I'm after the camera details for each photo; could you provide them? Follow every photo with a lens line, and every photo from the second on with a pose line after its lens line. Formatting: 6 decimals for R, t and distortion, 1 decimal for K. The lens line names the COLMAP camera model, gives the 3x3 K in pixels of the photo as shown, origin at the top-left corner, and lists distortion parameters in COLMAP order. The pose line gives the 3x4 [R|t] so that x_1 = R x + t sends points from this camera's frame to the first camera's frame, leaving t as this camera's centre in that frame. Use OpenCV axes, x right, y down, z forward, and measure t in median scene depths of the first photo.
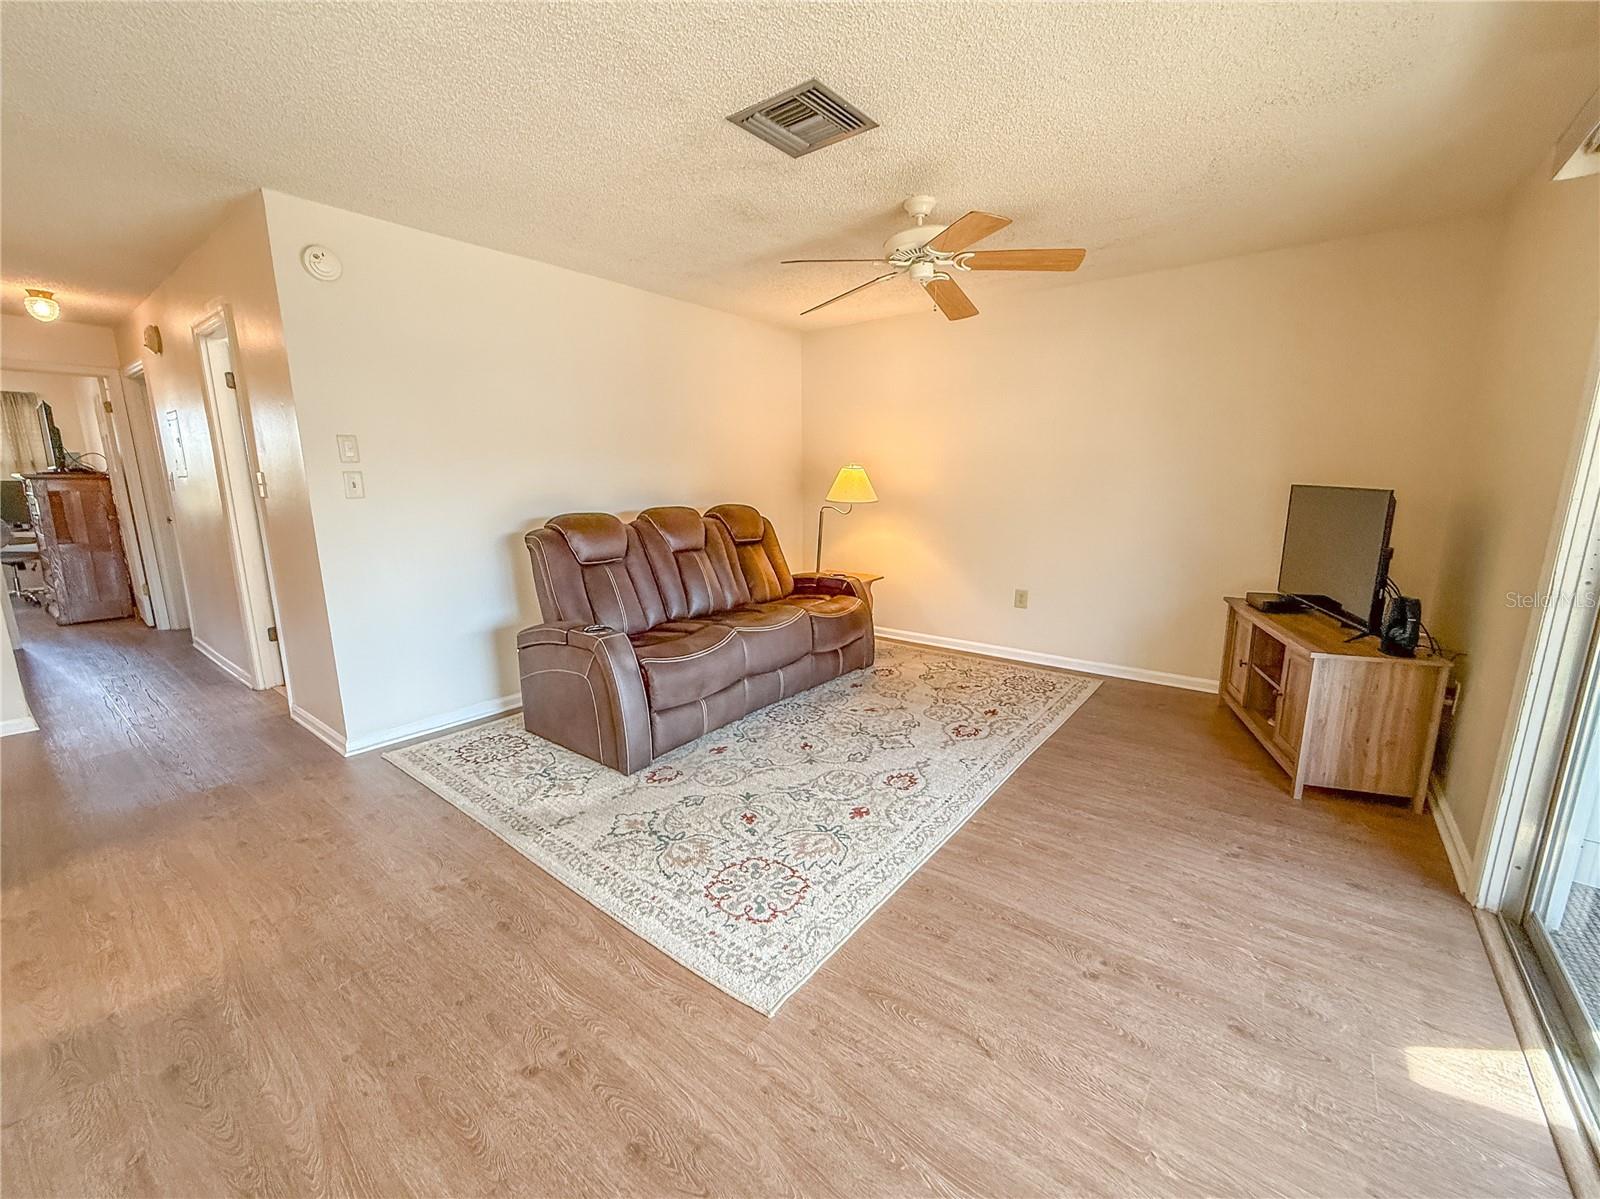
lens RADIAL K [[647.7, 0, 794.7], [0, 647.7, 600.8], [0, 0, 1]] dist [0.001100, 0.000188]
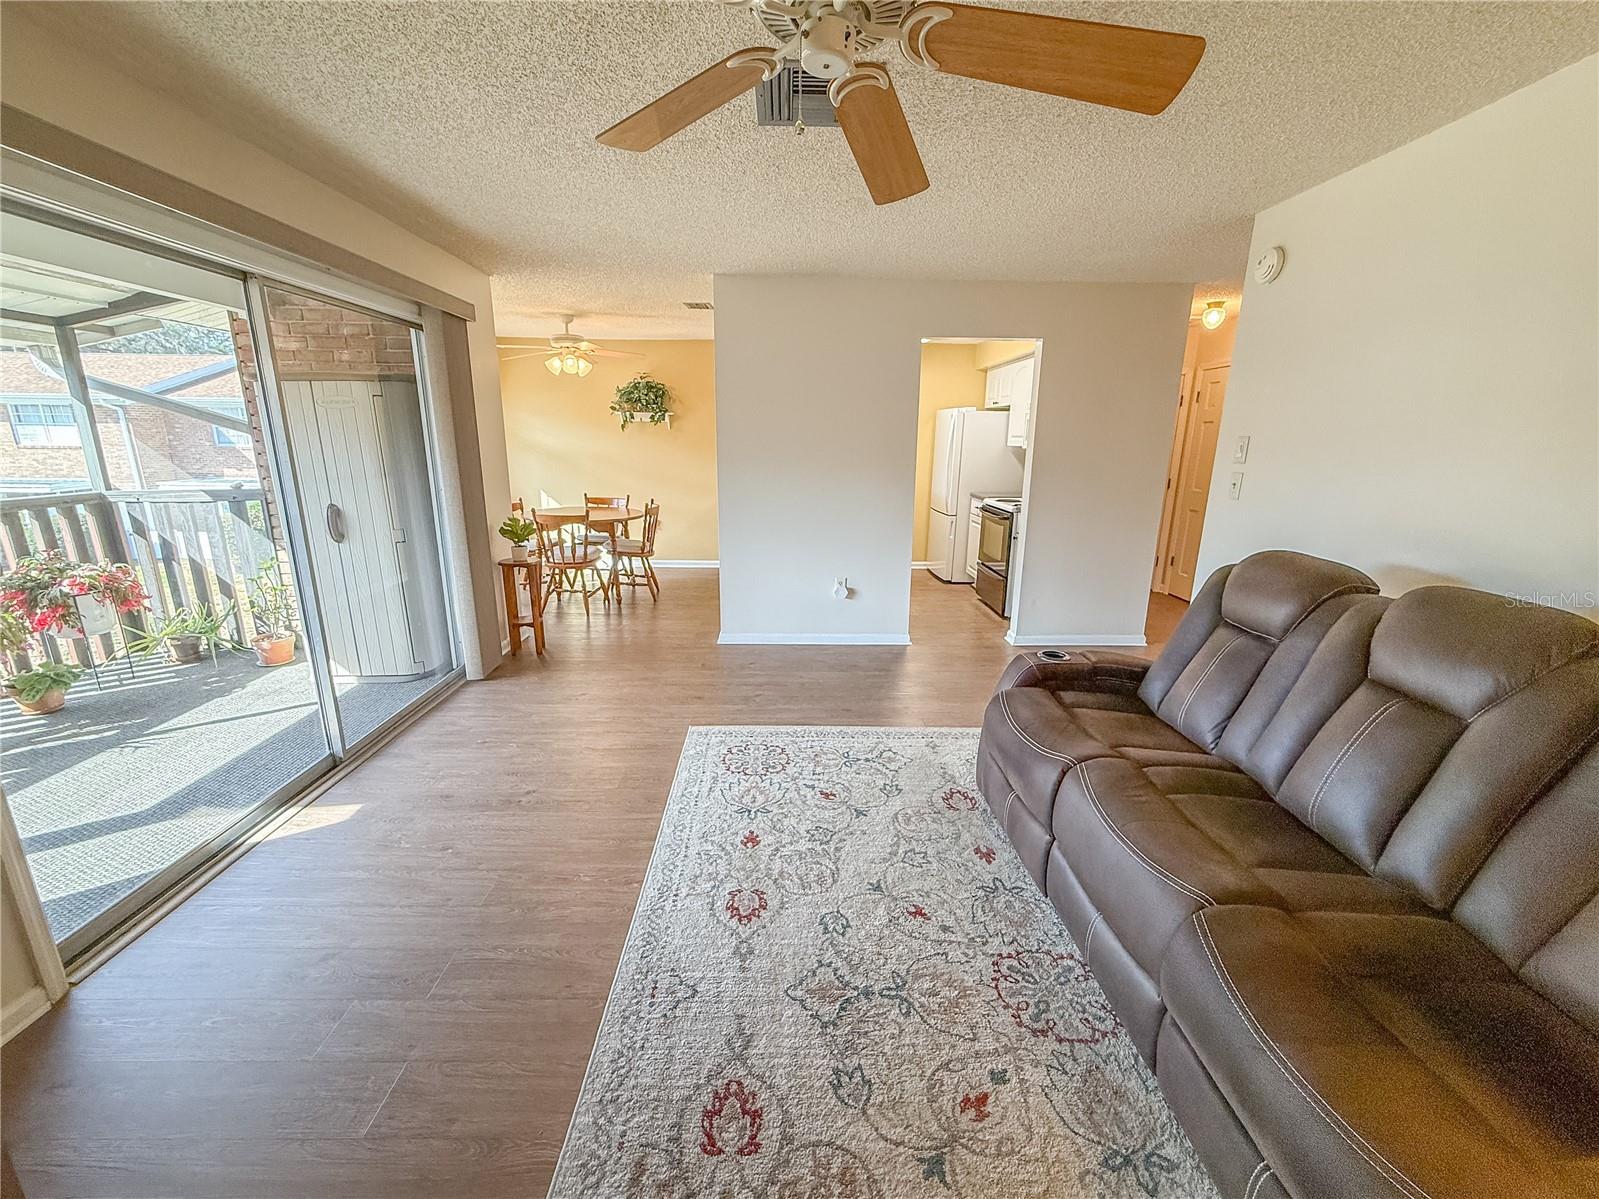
lens RADIAL K [[652.8, 0, 791.1], [0, 652.8, 605.2], [0, 0, 1]] dist [0.001424, 0.000155]
pose [[-0.778743, 0.150814, -0.608945, 0.519056], [-0.131157, 0.910083, 0.393123, -0.327620], [0.613479, 0.386010, -0.688941, 1.388971]]
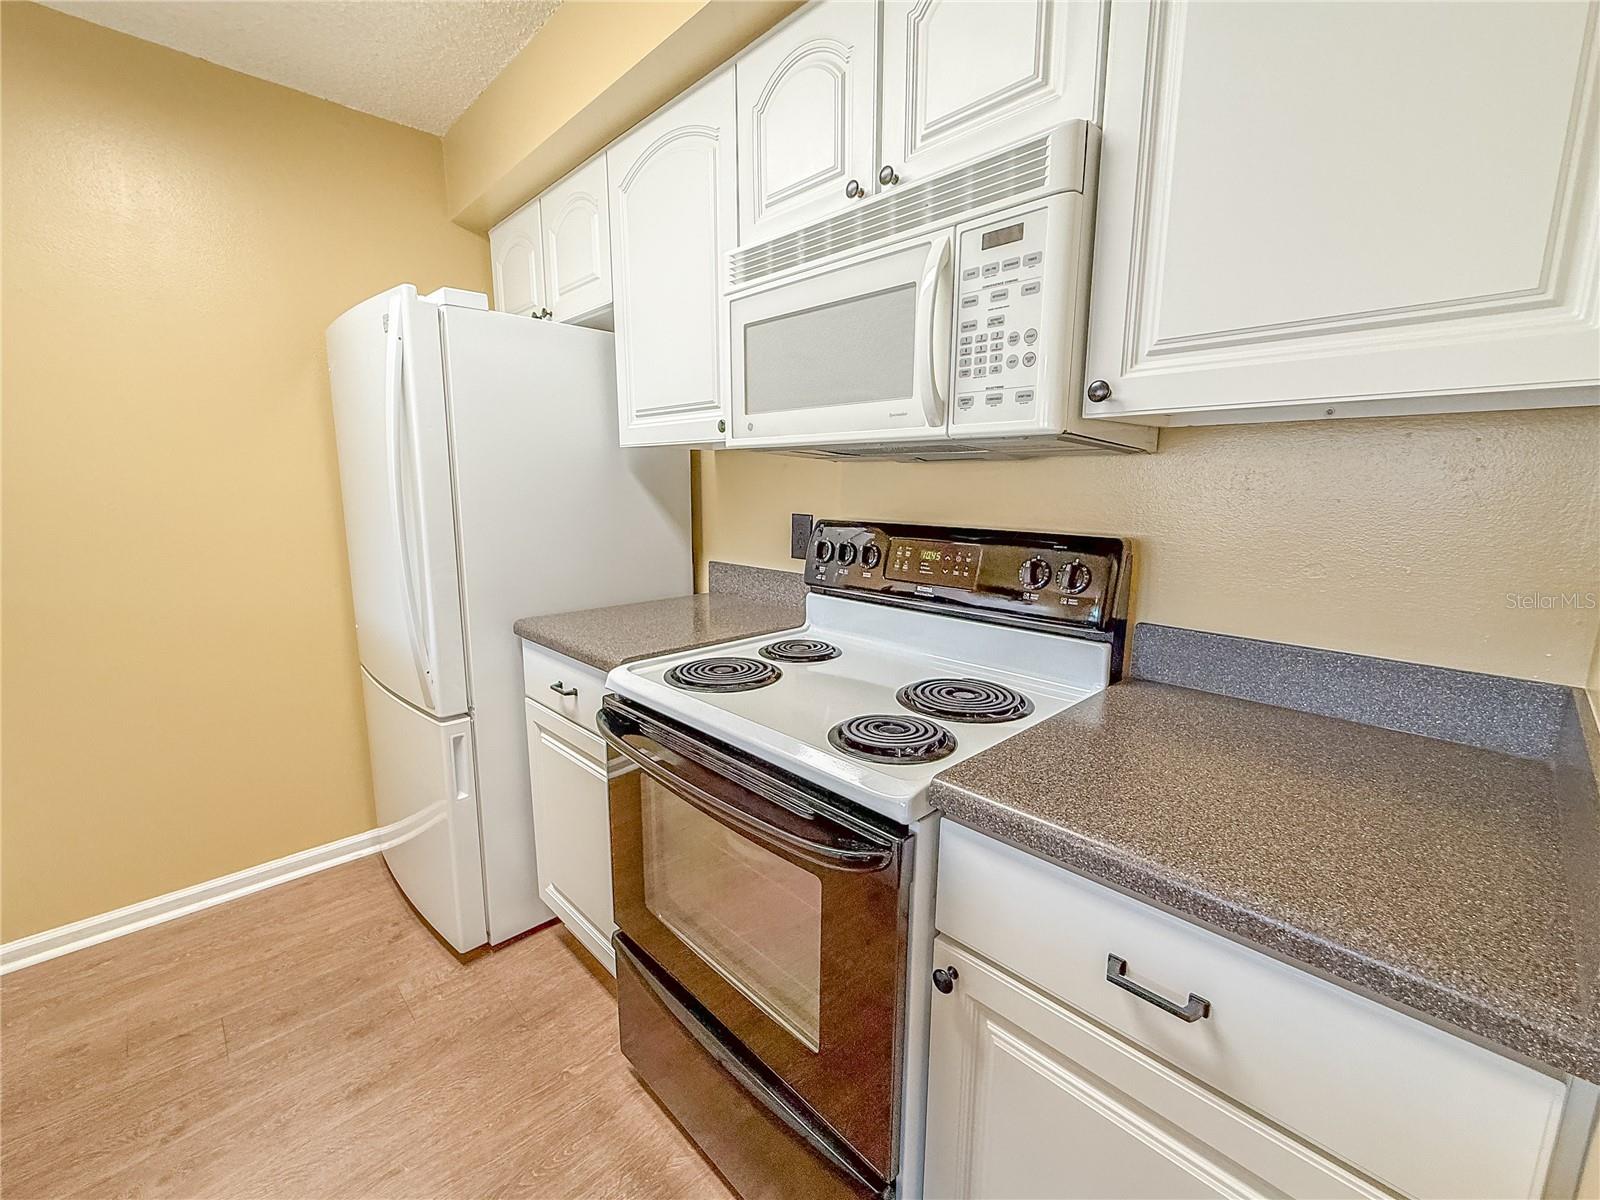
lens RADIAL K [[677.5, 0, 795.3], [0, 677.5, 601.0], [0, 0, 1]] dist [-0.001084, 0.000043]
pose [[-0.148253, 0.175360, -0.973278, -0.828282], [-0.198017, 0.958960, 0.202943, -0.072352], [0.968922, 0.222812, -0.107444, 0.377715]]
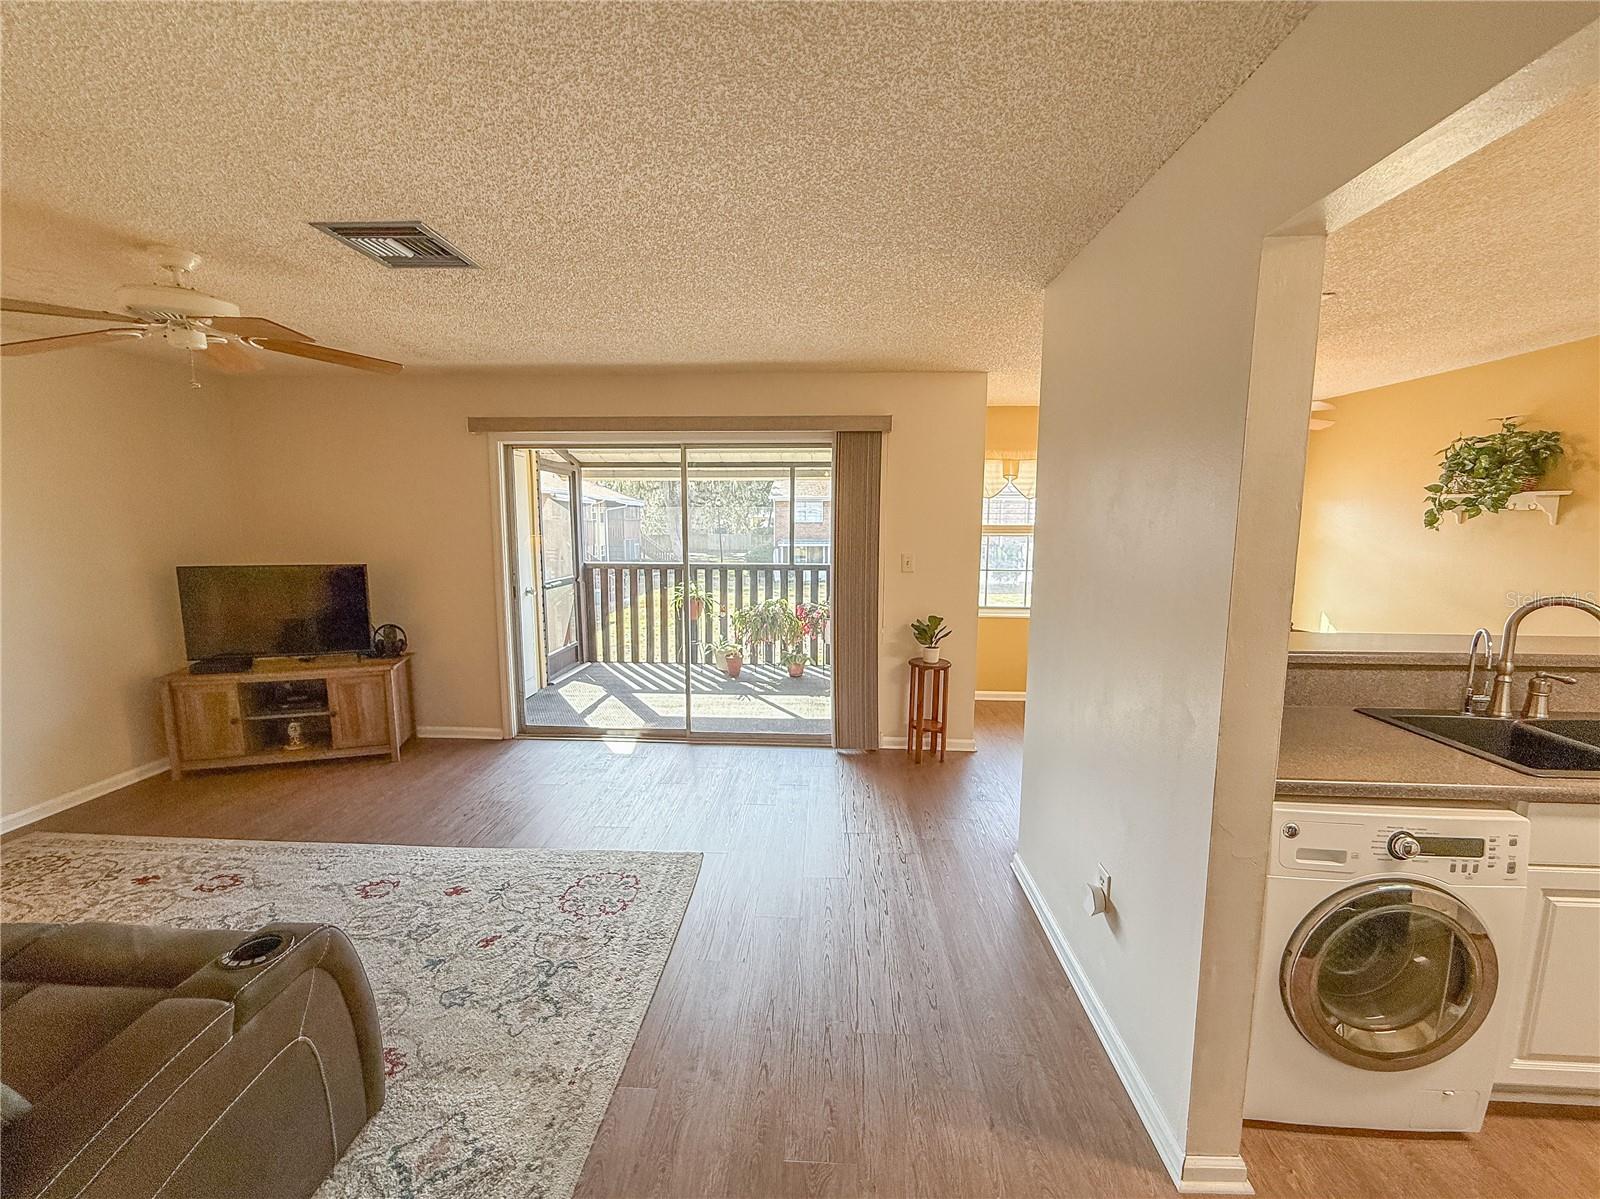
lens RADIAL K [[641.0, 0, 790.3], [0, 641.0, 600.3], [0, 0, 1]] dist [-0.000097, -0.000155]
pose [[-0.567800, -0.106355, 0.816267, -0.900716], [0.158310, 0.958998, 0.235074, -0.255873], [-0.807800, 0.262699, -0.527682, 0.878127]]
